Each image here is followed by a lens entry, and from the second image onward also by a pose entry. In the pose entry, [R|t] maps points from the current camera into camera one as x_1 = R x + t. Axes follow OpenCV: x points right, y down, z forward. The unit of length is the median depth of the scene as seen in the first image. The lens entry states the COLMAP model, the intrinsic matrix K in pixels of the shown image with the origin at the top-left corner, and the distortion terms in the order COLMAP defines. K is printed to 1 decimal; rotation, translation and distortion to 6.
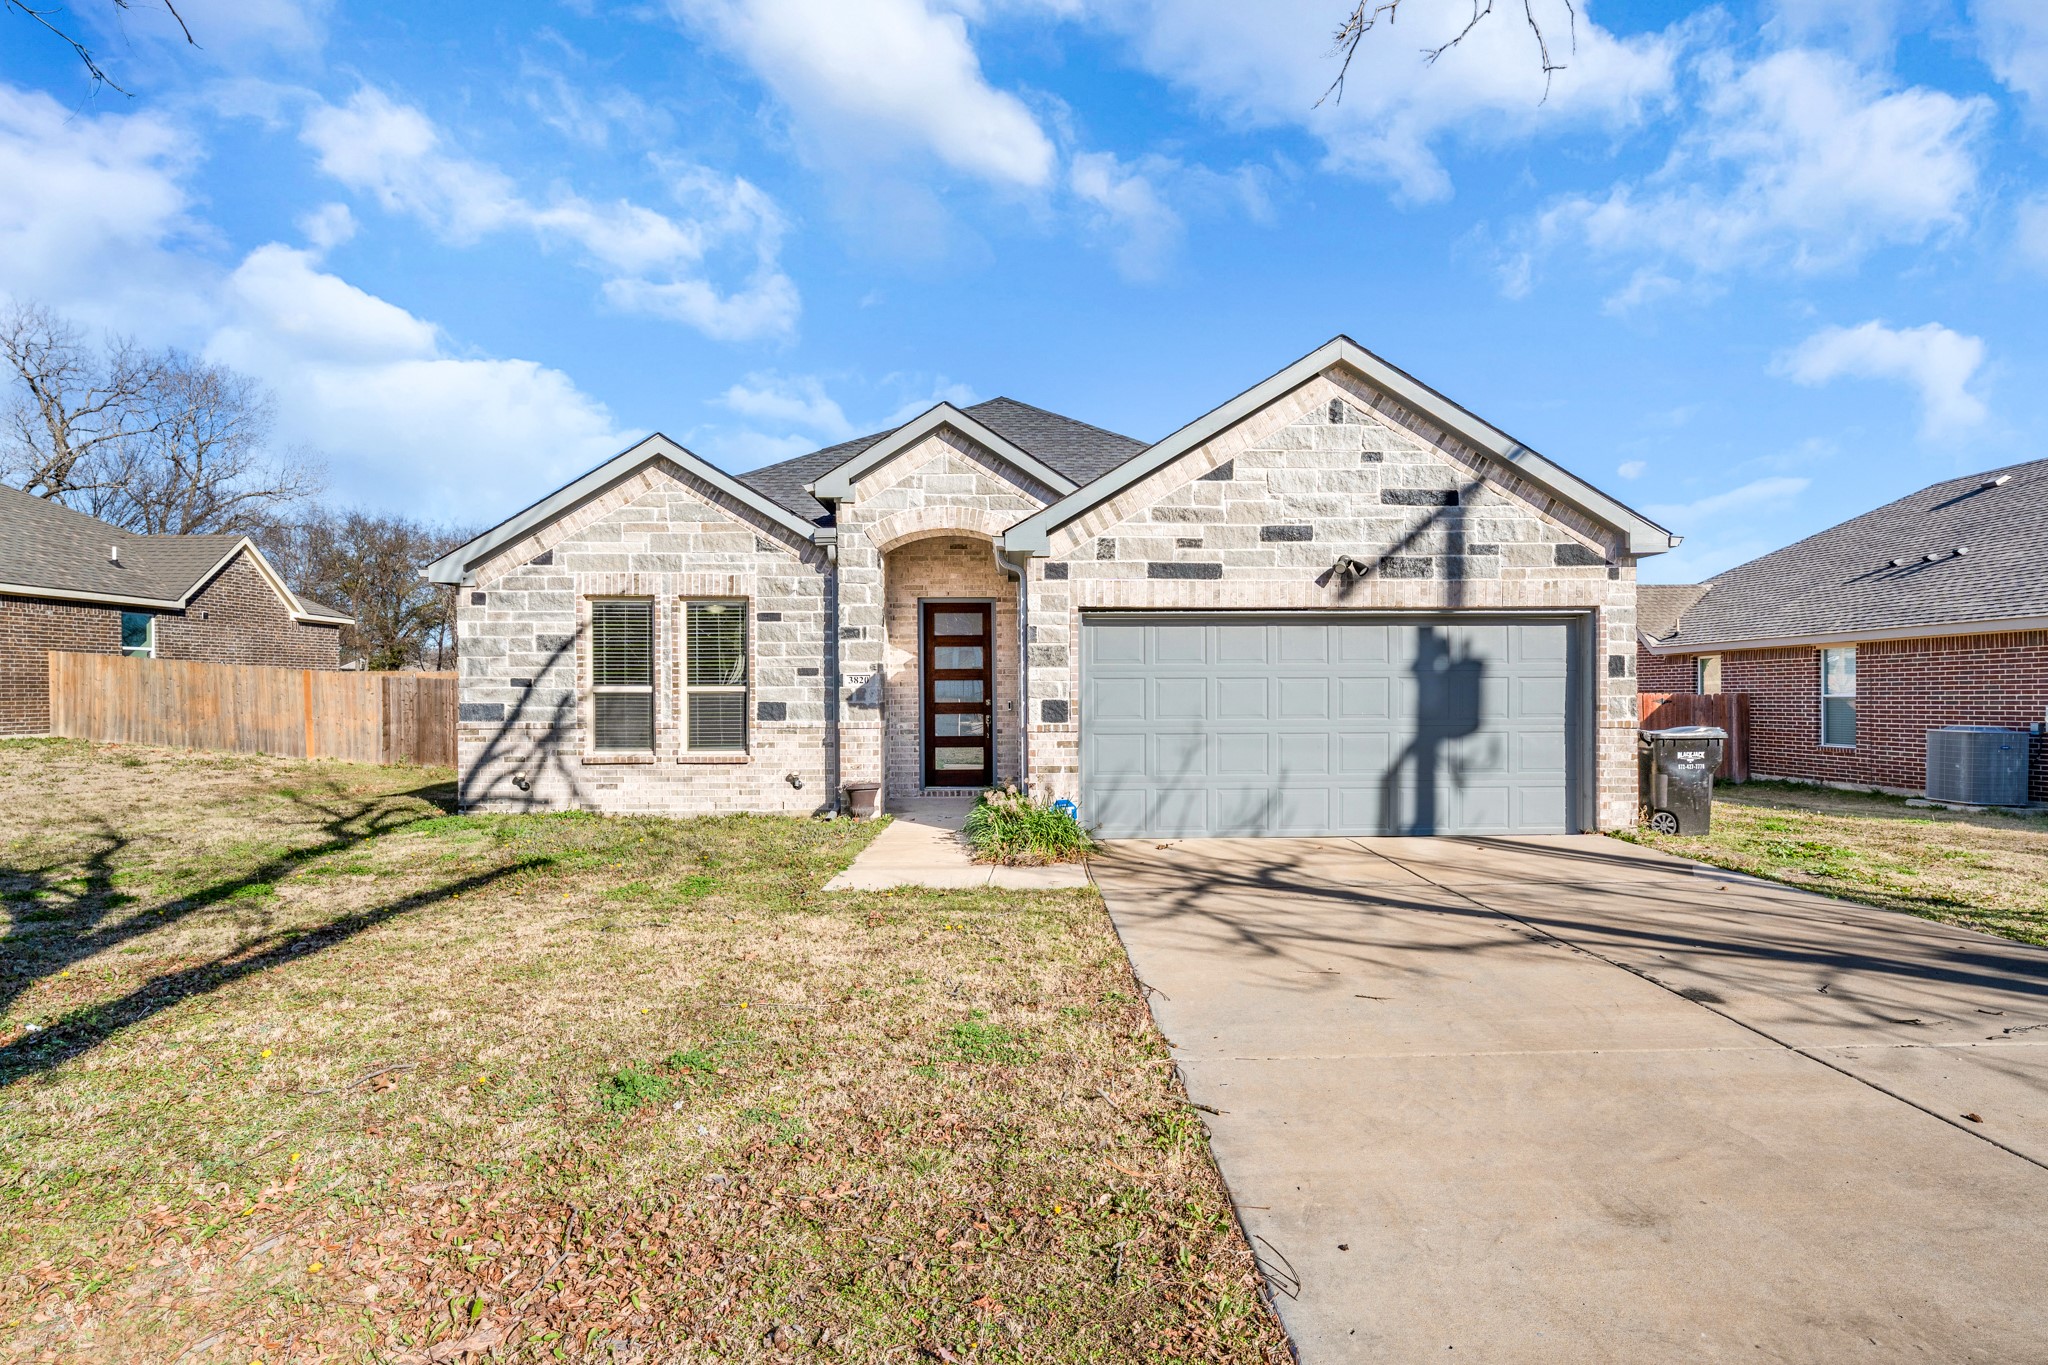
lens RADIAL K [[1038.5, 0, 1066.4], [0, 1038.5, 699.7], [0, 0, 1]] dist [0.002855, 0.000307]
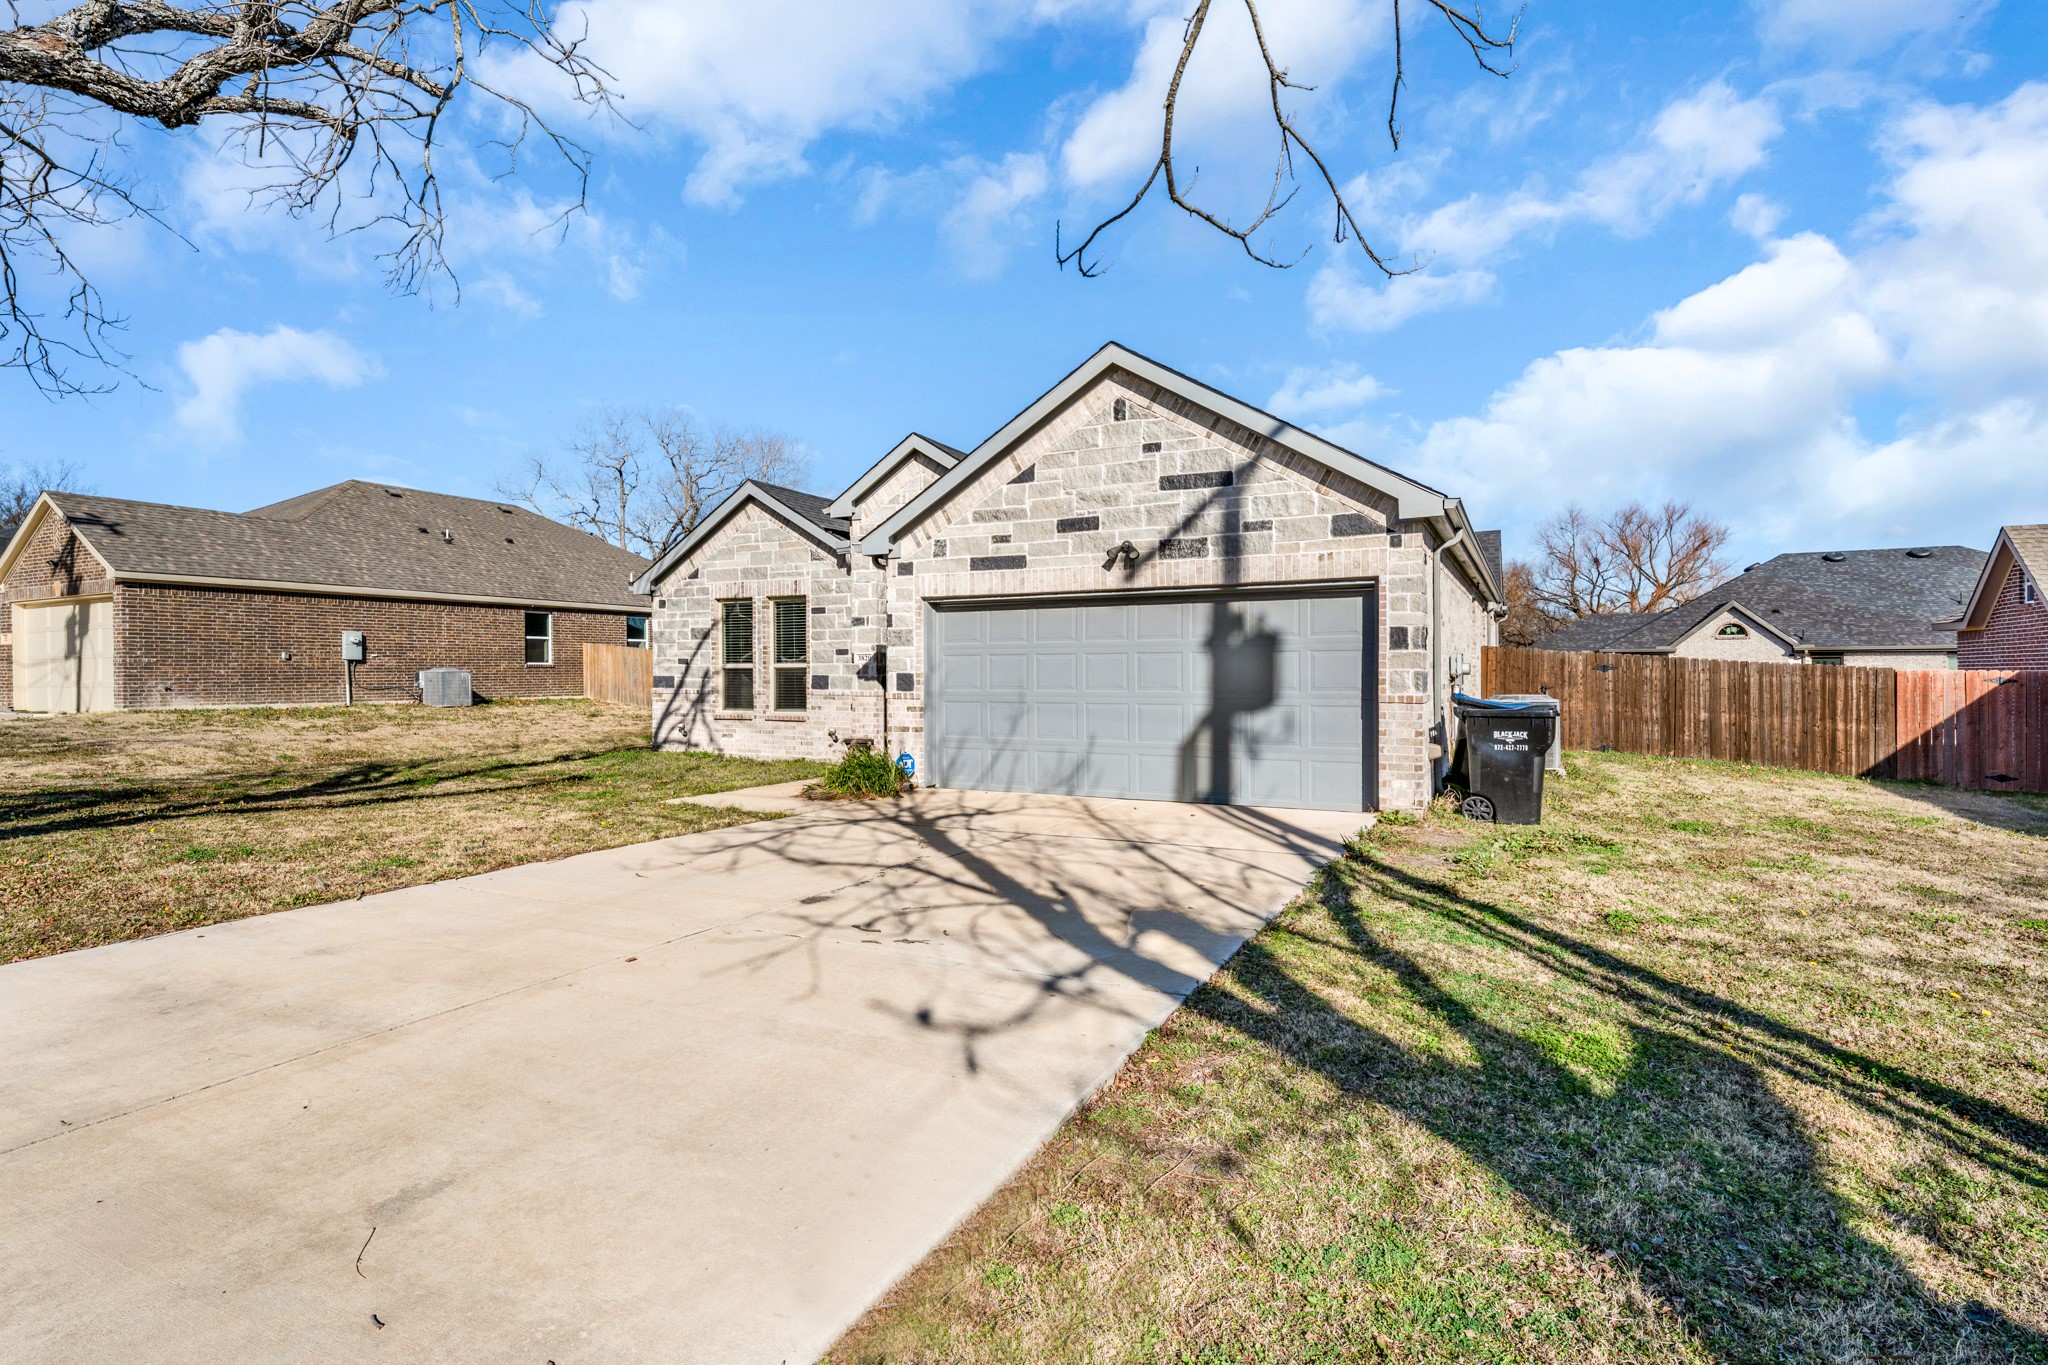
lens RADIAL K [[1011.5, 0, 1024.0], [0, 1011.5, 682.5], [0, 0, 1]] dist [0.000258, 0.000034]
pose [[0.868045, 0.005213, -0.496459, 0.579078], [-0.002967, 0.999981, 0.005313, 0.003774], [0.496477, -0.003139, 0.868044, 0.019739]]
